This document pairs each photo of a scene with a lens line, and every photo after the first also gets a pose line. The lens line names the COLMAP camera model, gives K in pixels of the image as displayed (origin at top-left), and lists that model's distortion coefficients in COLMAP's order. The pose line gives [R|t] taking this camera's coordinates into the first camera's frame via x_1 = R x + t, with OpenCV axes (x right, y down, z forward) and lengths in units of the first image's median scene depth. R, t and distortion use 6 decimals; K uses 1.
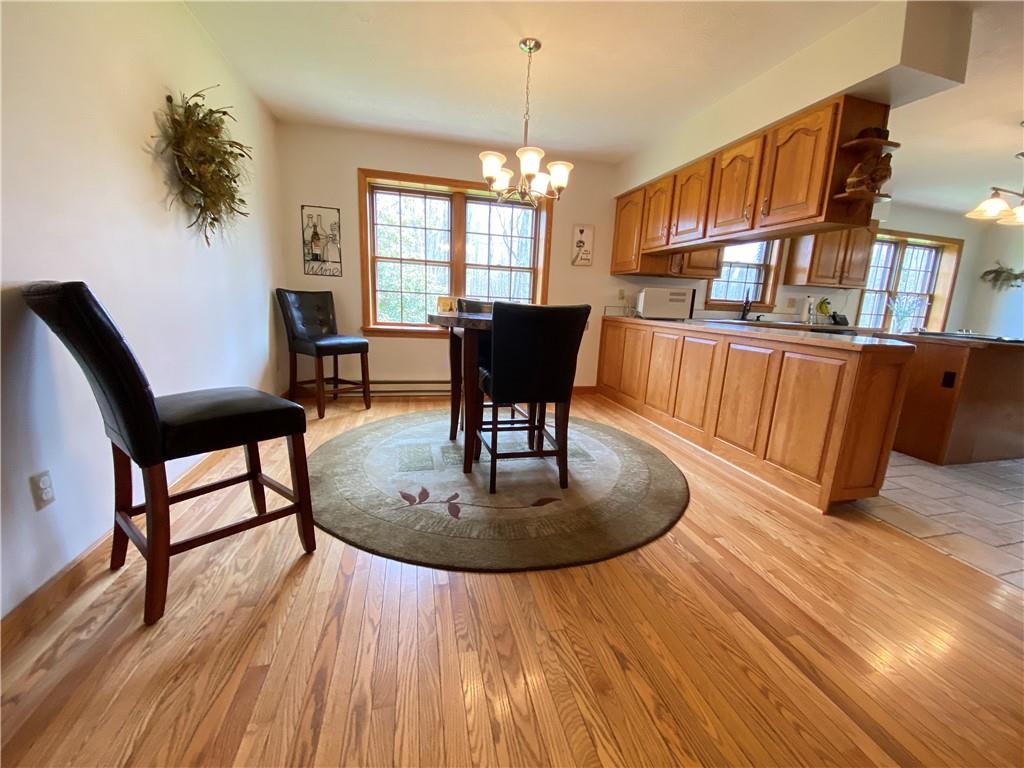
lens RADIAL K [[419.8, 0, 515.5], [0, 419.8, 388.8], [0, 0, 1]] dist [-0.005197, -0.009689]
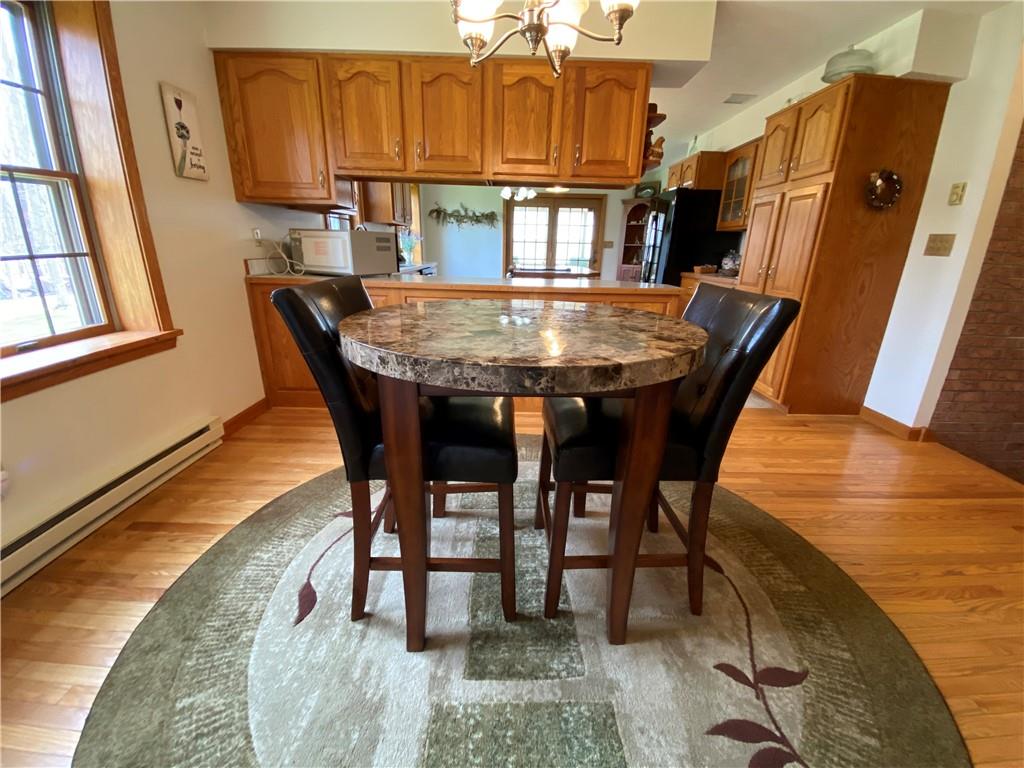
lens RADIAL K [[419.8, 0, 513.4], [0, 419.8, 384.5], [0, 0, 1]] dist [-0.005197, -0.009689]
pose [[0.217723, -0.338612, 0.915390, -0.342515], [0.183320, 0.935385, 0.302406, -0.179929], [-0.958640, 0.101968, 0.265729, 0.653705]]
